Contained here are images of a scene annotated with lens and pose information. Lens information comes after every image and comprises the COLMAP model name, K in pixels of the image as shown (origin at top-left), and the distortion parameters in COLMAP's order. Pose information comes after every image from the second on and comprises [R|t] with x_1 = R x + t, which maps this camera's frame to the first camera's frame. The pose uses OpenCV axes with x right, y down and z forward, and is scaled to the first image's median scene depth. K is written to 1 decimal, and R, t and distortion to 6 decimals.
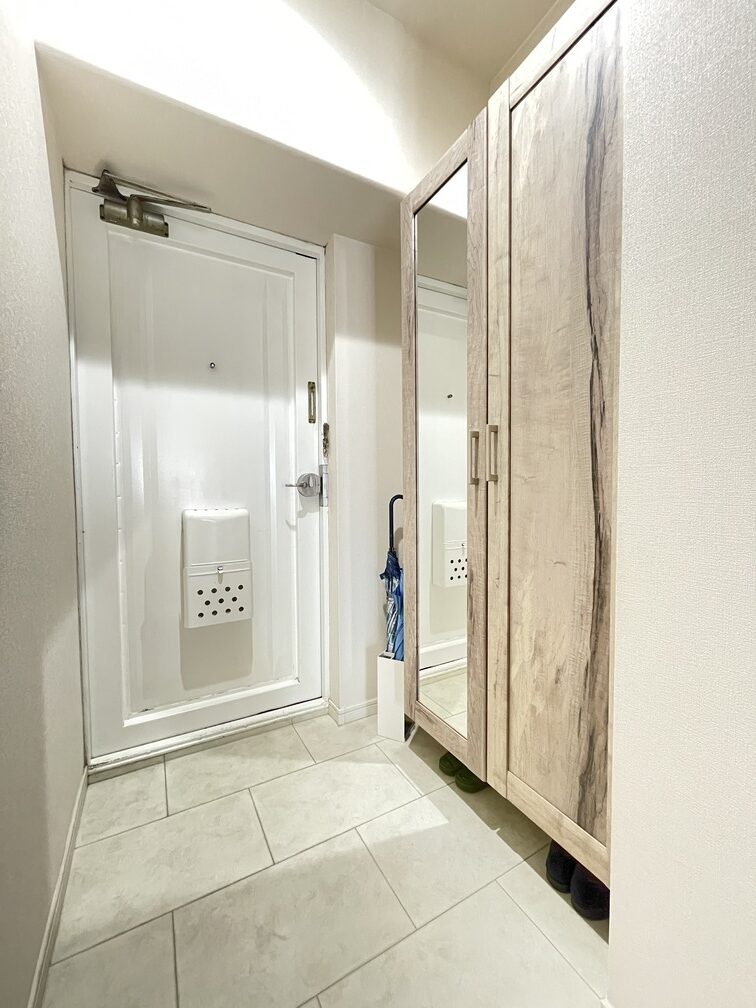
lens RADIAL K [[408.4, 0, 377.3], [0, 408.4, 505.7], [0, 0, 1]] dist [-0.003060, 0.000340]
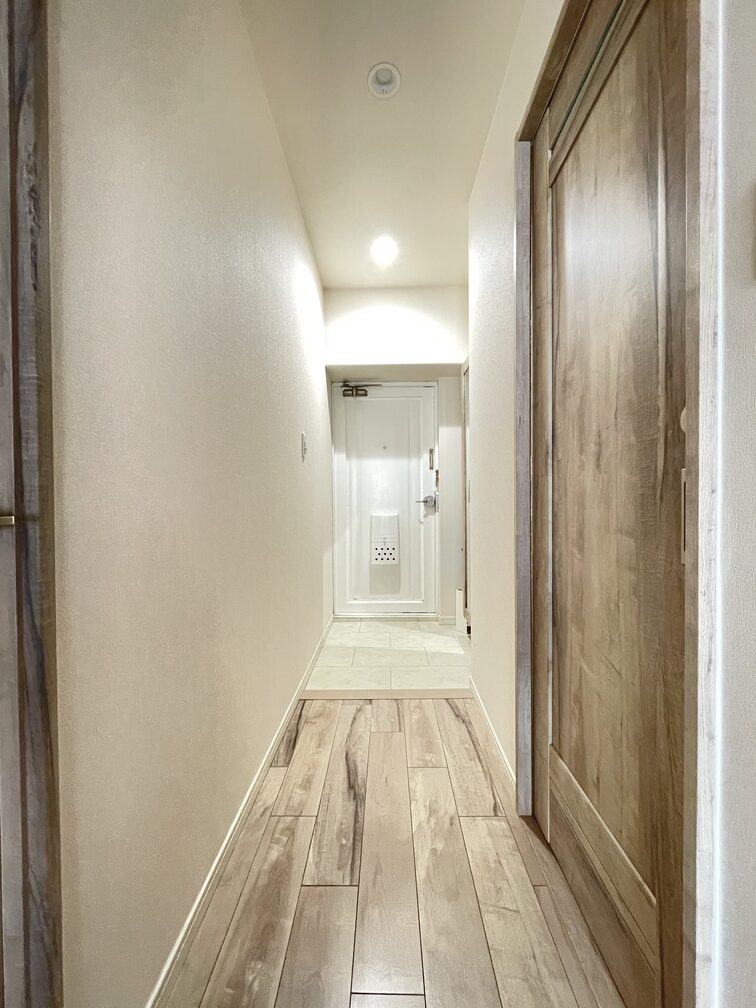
lens RADIAL K [[408.4, 0, 382.1], [0, 408.4, 504.5], [0, 0, 1]] dist [-0.003060, 0.000340]
pose [[0.866414, 0.003725, -0.499313, 0.723612], [-0.018306, 0.999537, -0.024309, 0.019340], [0.498991, 0.030202, 0.866081, -0.954289]]
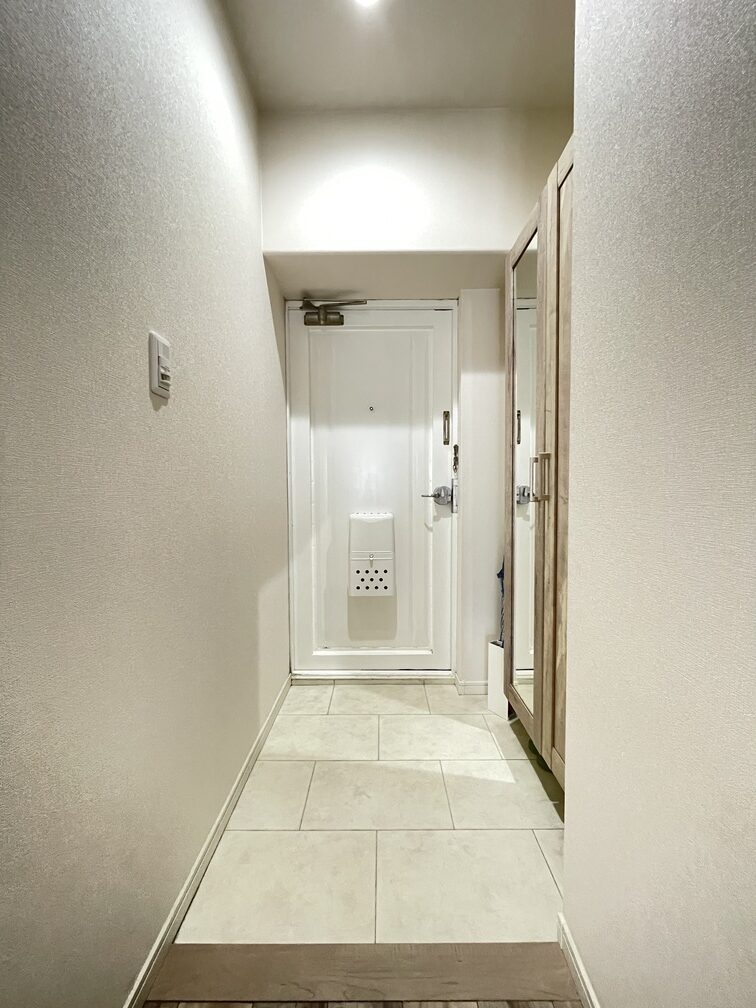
lens RADIAL K [[408.4, 0, 380.2], [0, 408.4, 505.1], [0, 0, 1]] dist [-0.003060, 0.000340]
pose [[0.870021, 0.022585, -0.492497, 0.324358], [-0.020238, 0.999744, 0.010097, -0.034781], [0.492599, 0.001183, 0.870255, -0.193011]]
